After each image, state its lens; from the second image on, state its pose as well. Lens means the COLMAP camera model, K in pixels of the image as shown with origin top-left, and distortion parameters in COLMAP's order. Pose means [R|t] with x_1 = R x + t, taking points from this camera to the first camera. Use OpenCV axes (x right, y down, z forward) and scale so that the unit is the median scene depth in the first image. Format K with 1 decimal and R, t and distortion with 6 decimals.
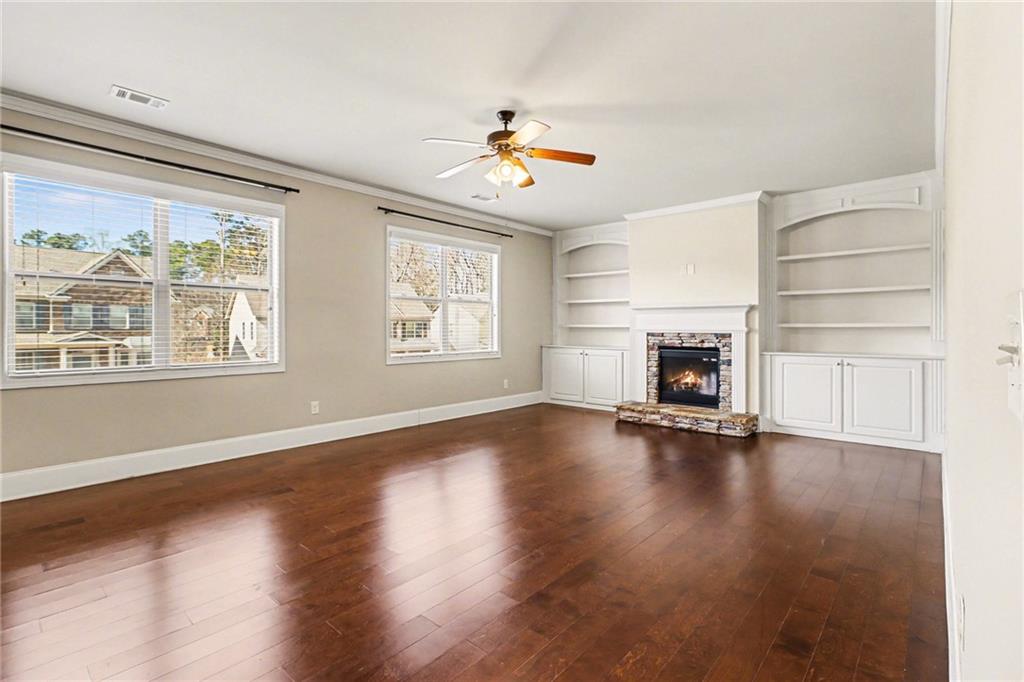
lens RADIAL K [[487.5, 0, 523.0], [0, 487.5, 340.3], [0, 0, 1]] dist [-0.021749, 0.021858]
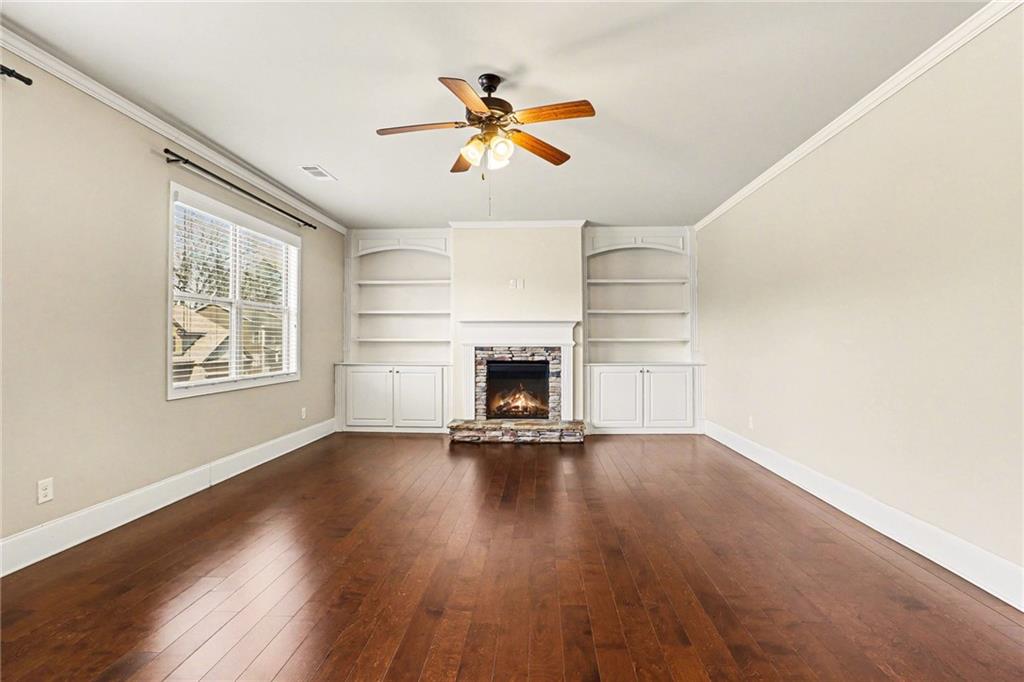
lens RADIAL K [[482.6, 0, 540.8], [0, 482.6, 339.2], [0, 0, 1]] dist [-0.045966, 0.020735]
pose [[0.768717, 0.003581, 0.639579, -0.277077], [0.016625, 0.999535, -0.025578, -0.004623], [-0.639373, 0.030295, 0.768300, 0.199395]]
